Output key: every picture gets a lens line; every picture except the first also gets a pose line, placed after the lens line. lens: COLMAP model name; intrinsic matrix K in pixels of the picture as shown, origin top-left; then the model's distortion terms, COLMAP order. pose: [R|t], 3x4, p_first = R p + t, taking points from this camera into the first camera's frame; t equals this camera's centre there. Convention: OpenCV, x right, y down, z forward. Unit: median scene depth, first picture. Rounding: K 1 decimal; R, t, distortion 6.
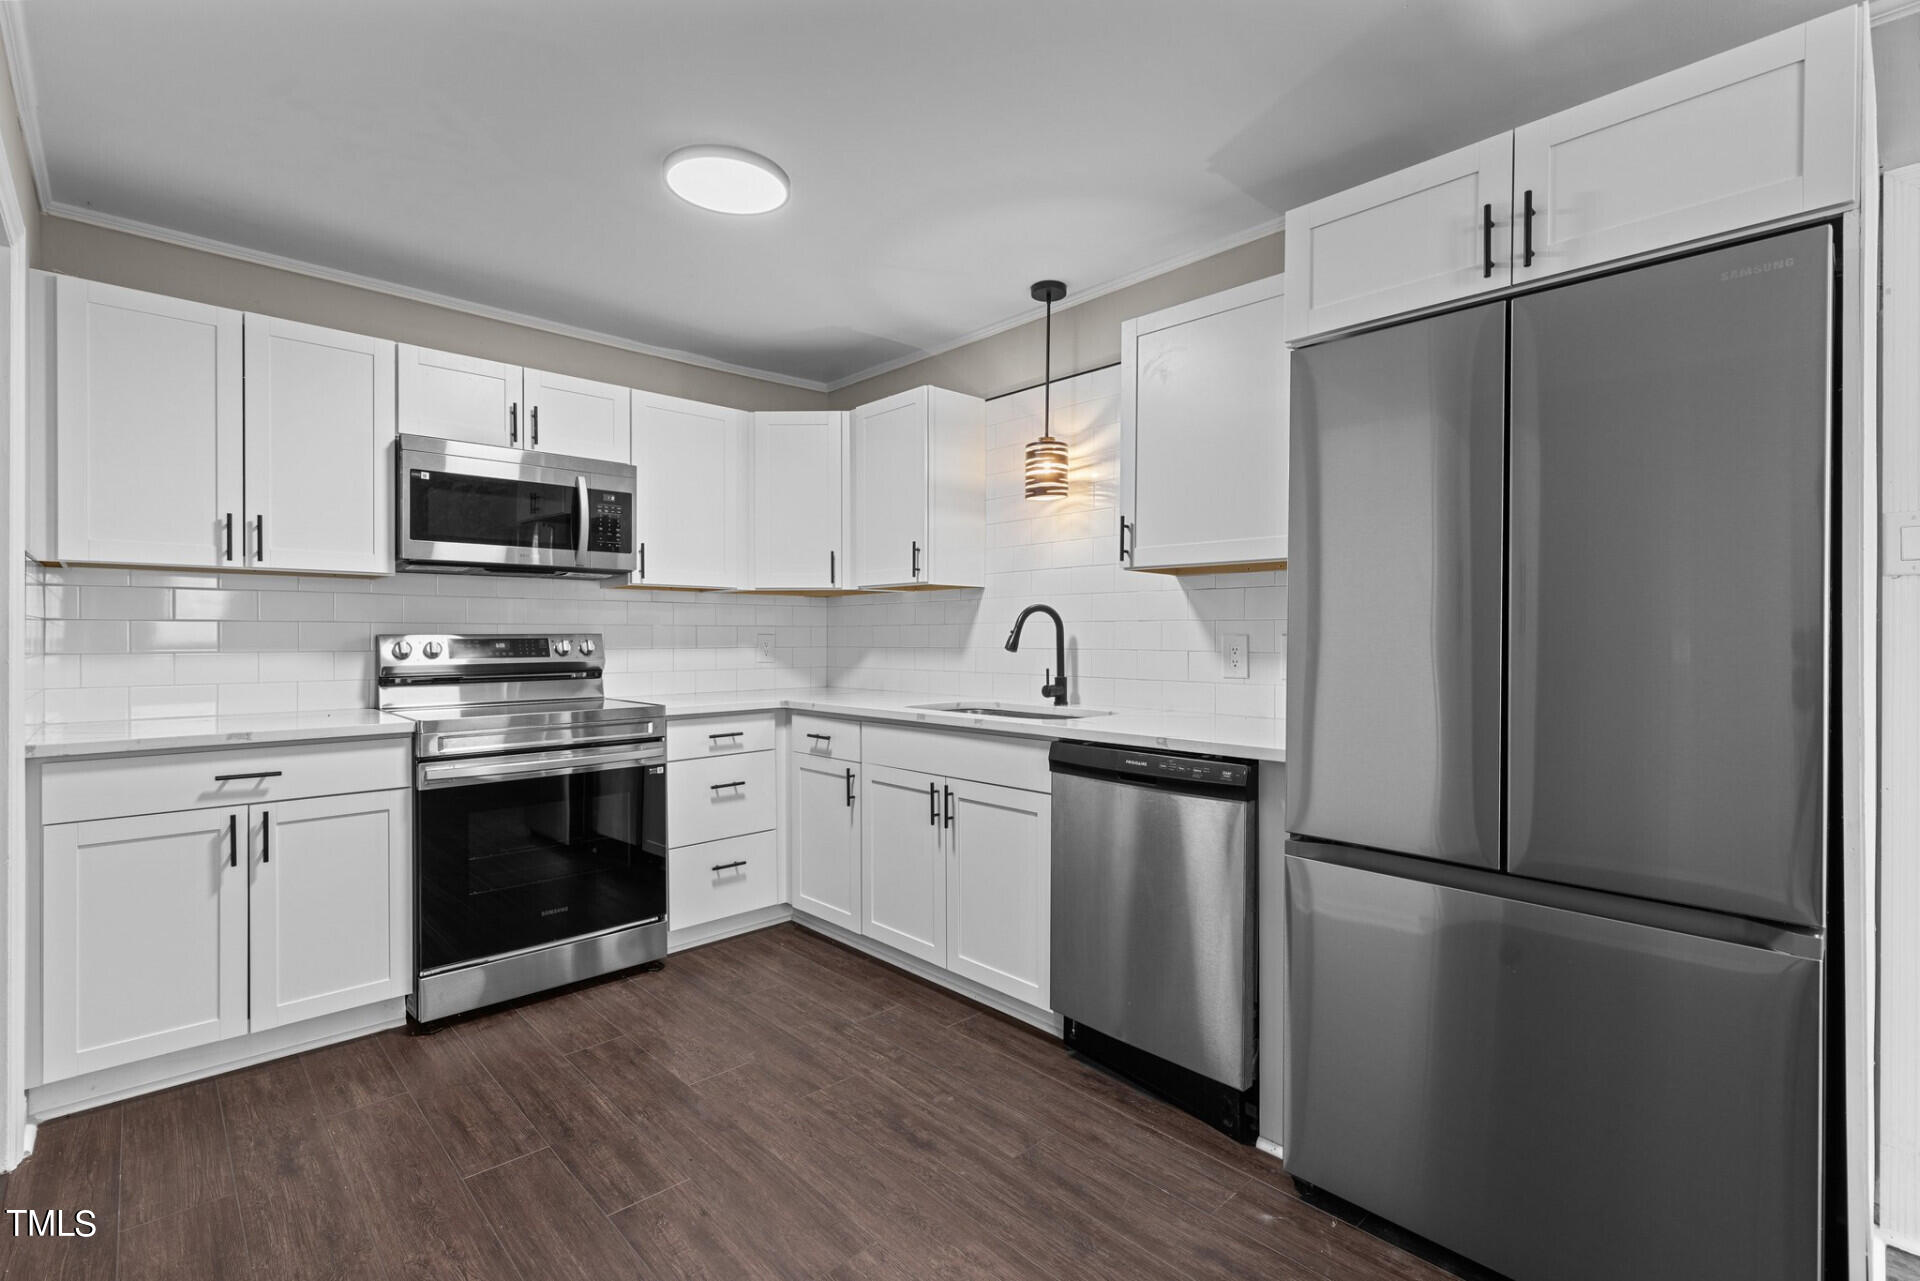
lens RADIAL K [[875.1, 0, 969.5], [0, 875.1, 636.1], [0, 0, 1]] dist [0.003653, 0.000337]
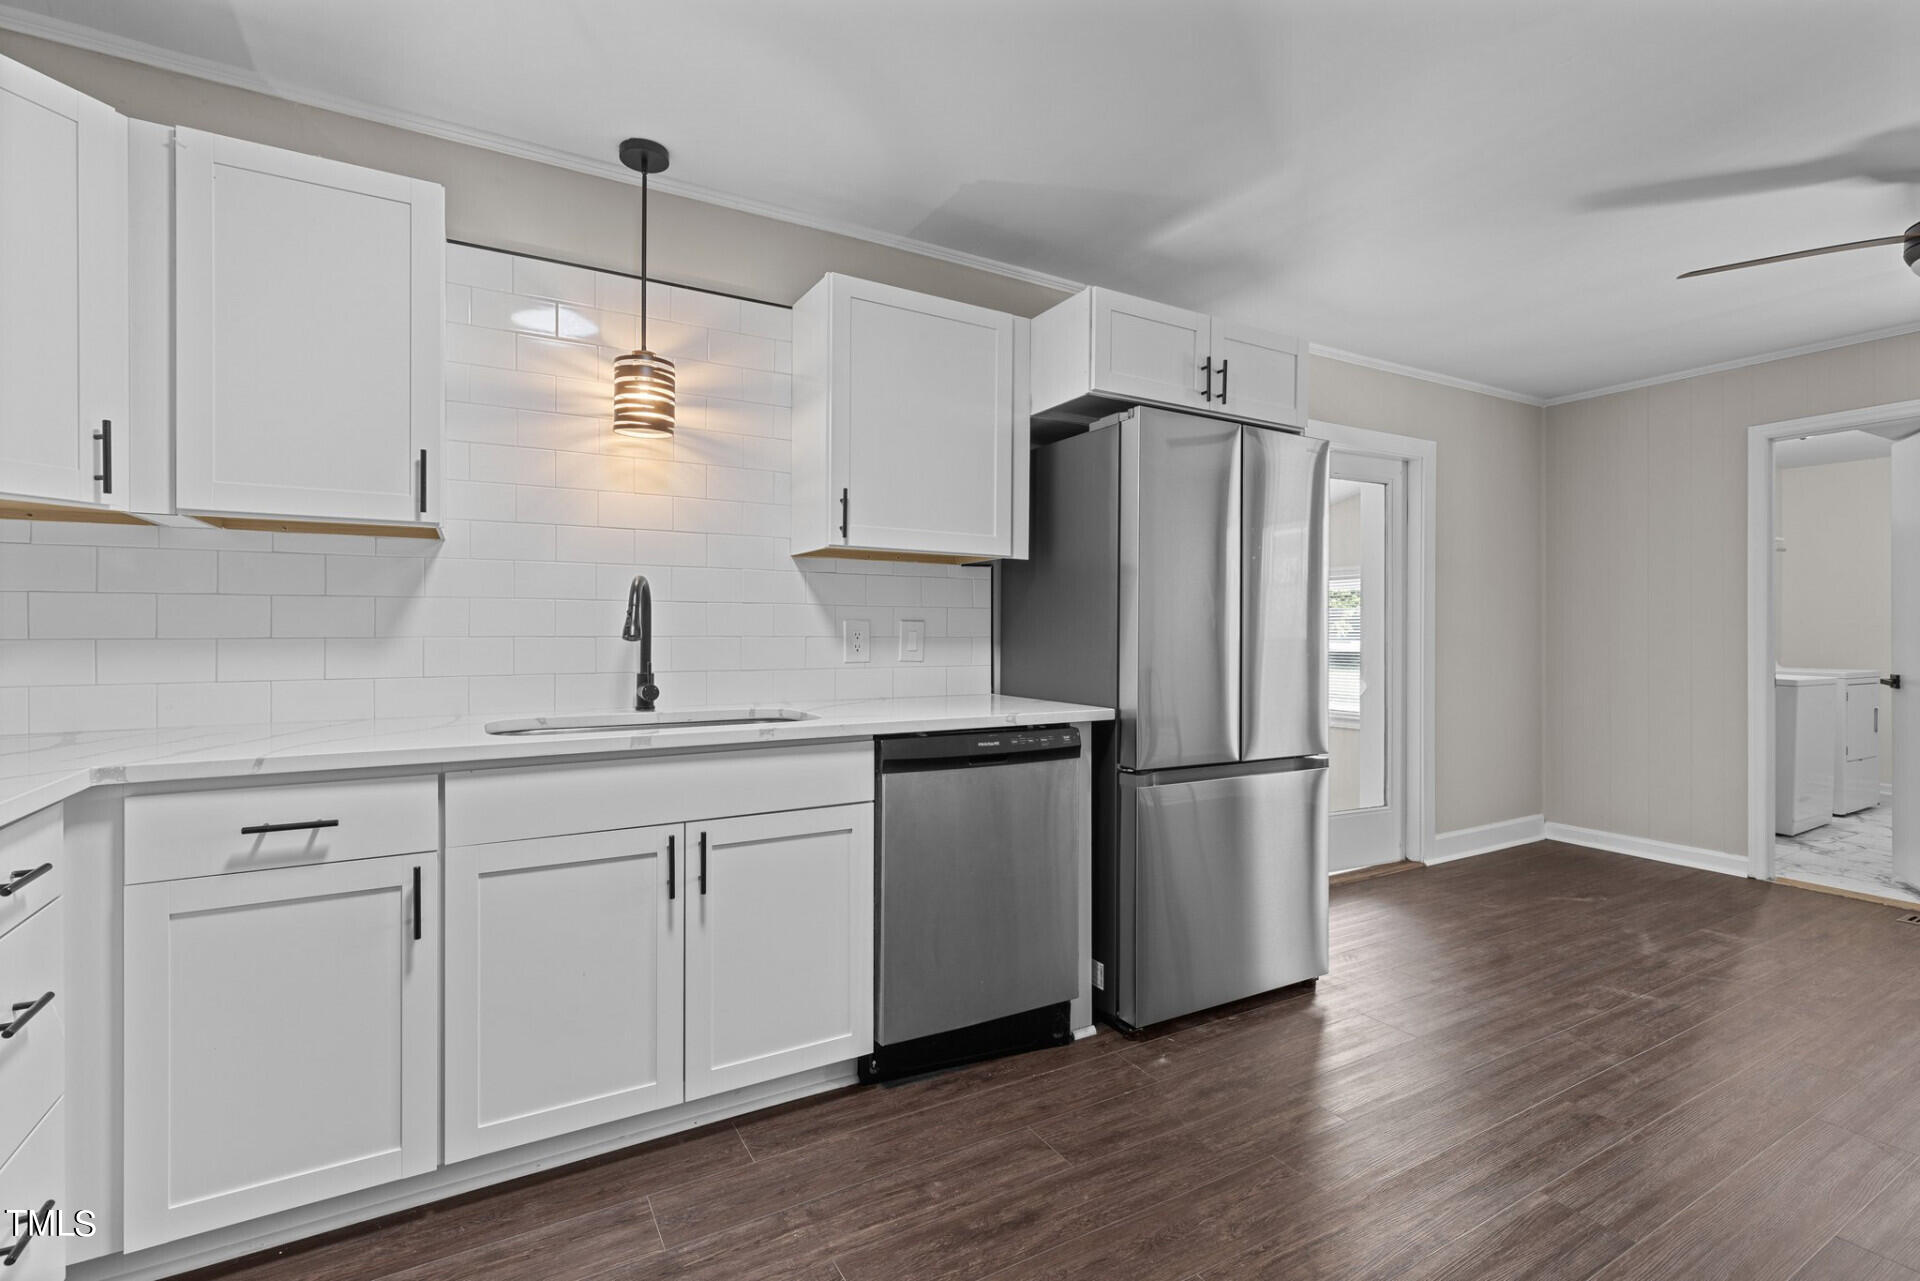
lens RADIAL K [[875.1, 0, 969.5], [0, 875.1, 636.1], [0, 0, 1]] dist [0.003653, 0.000337]
pose [[0.228991, -0.006893, 0.973404, -0.610252], [-0.002636, 0.999967, 0.007701, 0.008102], [-0.973425, -0.004330, 0.228965, 0.594831]]
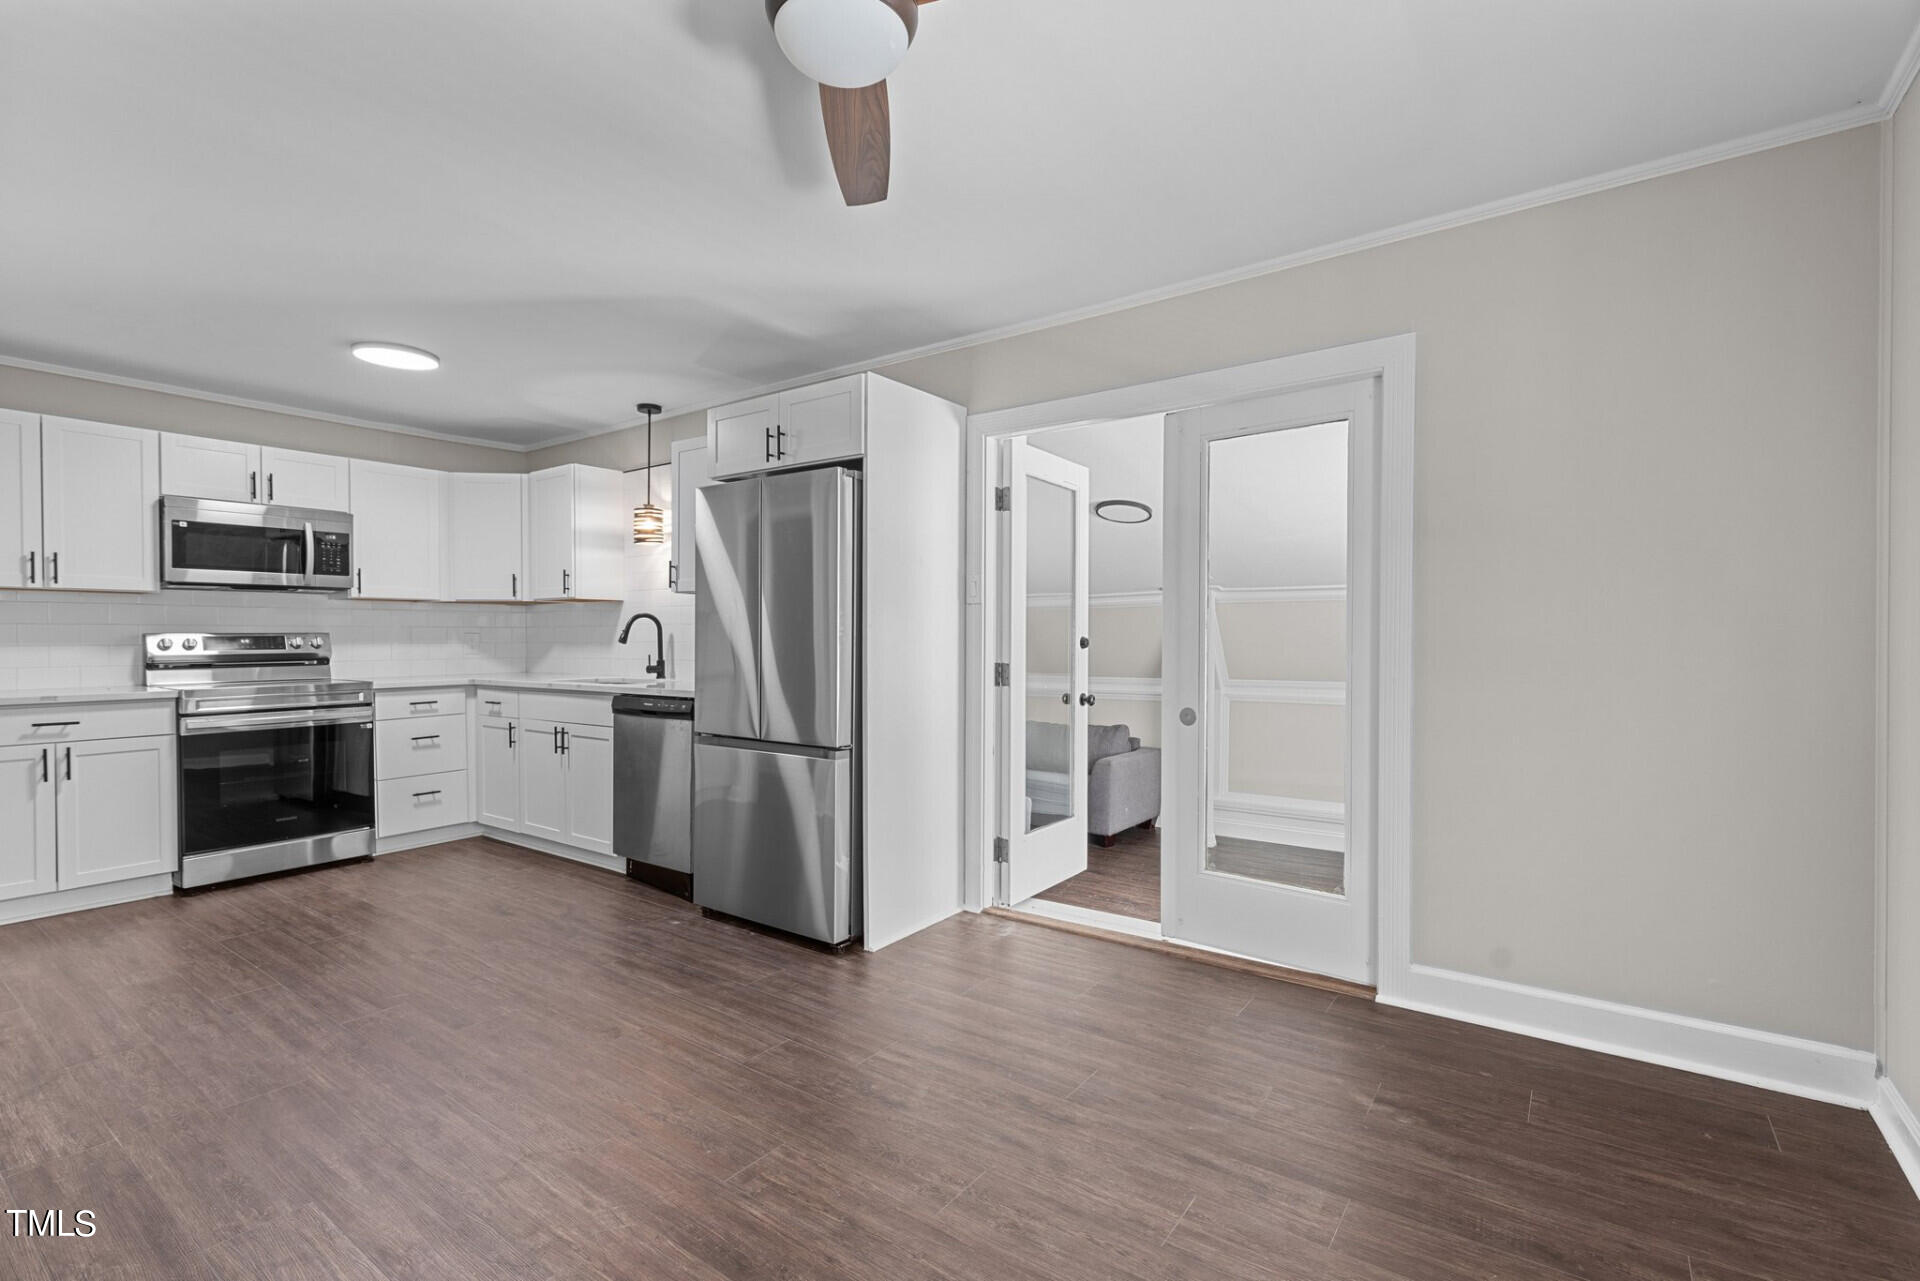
lens RADIAL K [[877.8, 0, 973.8], [0, 877.8, 643.1], [0, 0, 1]] dist [0.001572, 0.001461]
pose [[0.982624, -0.003739, 0.185570, 0.384704], [0.002334, 0.999967, 0.007788, 0.006642], [-0.185593, -0.007220, 0.982600, -0.658947]]
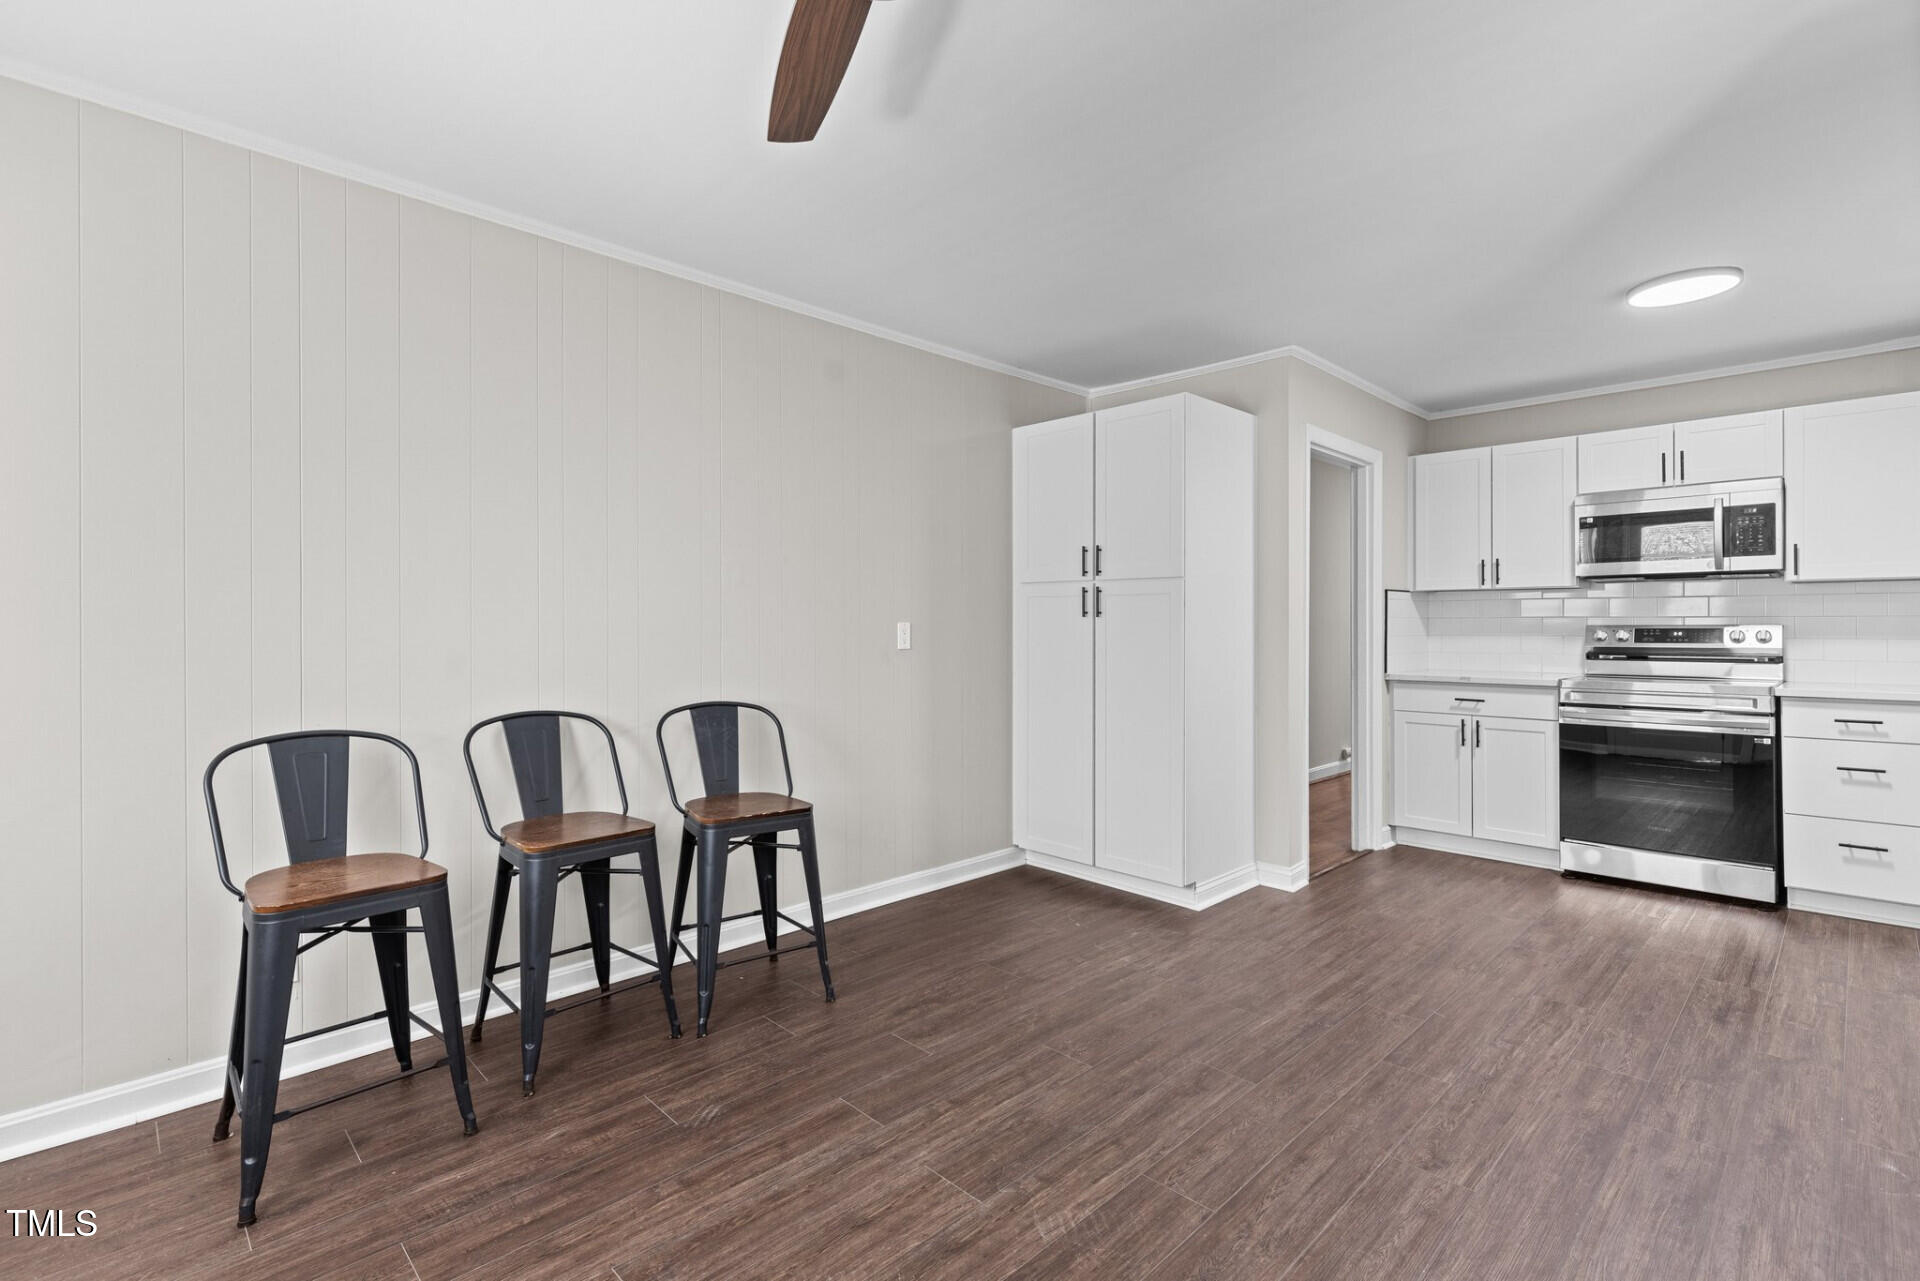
lens RADIAL K [[877.8, 0, 973.8], [0, 877.8, 643.1], [0, 0, 1]] dist [0.001572, 0.001461]
pose [[0.023306, 0.019093, -0.999546, 0.832648], [-0.001950, 0.999817, 0.019053, 0.001621], [0.999726, 0.001505, 0.023339, -0.091180]]
